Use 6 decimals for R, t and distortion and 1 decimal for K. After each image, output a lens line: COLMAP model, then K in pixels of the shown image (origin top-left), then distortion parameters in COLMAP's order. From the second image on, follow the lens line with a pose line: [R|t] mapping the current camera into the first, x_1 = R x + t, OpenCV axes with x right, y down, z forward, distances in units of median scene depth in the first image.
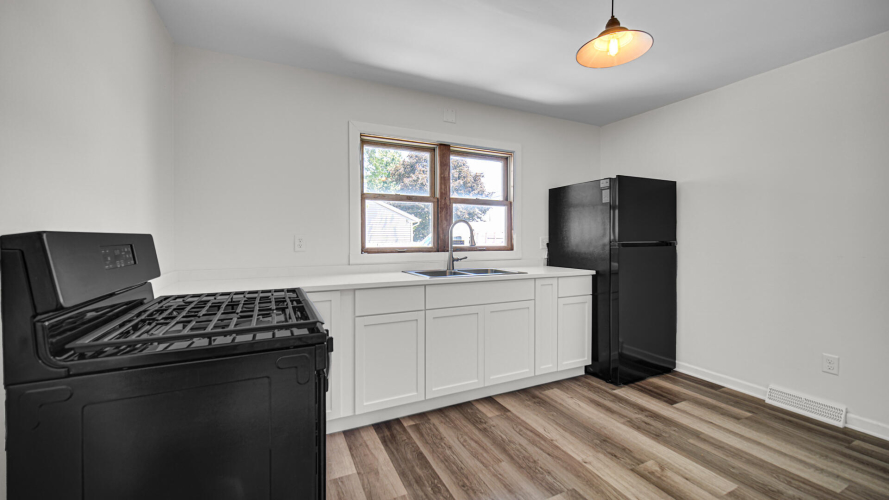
lens RADIAL K [[352.4, 0, 441.3], [0, 352.4, 243.5], [0, 0, 1]] dist [-0.000619, -0.000160]
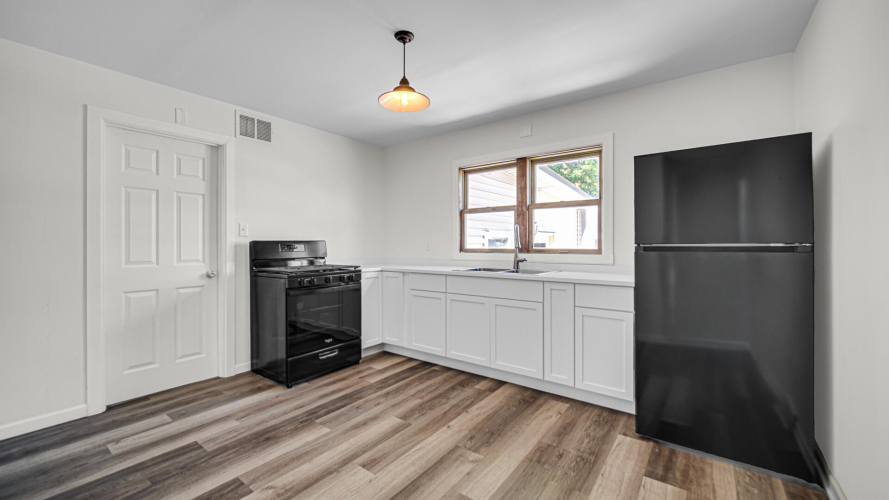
lens RADIAL K [[352.4, 0, 441.3], [0, 352.4, 243.5], [0, 0, 1]] dist [-0.000619, -0.000160]
pose [[0.460935, 0.001567, -0.887433, 1.163711], [-0.005889, 0.999982, -0.001293, -0.006001], [0.887414, 0.005822, 0.460936, 0.327729]]
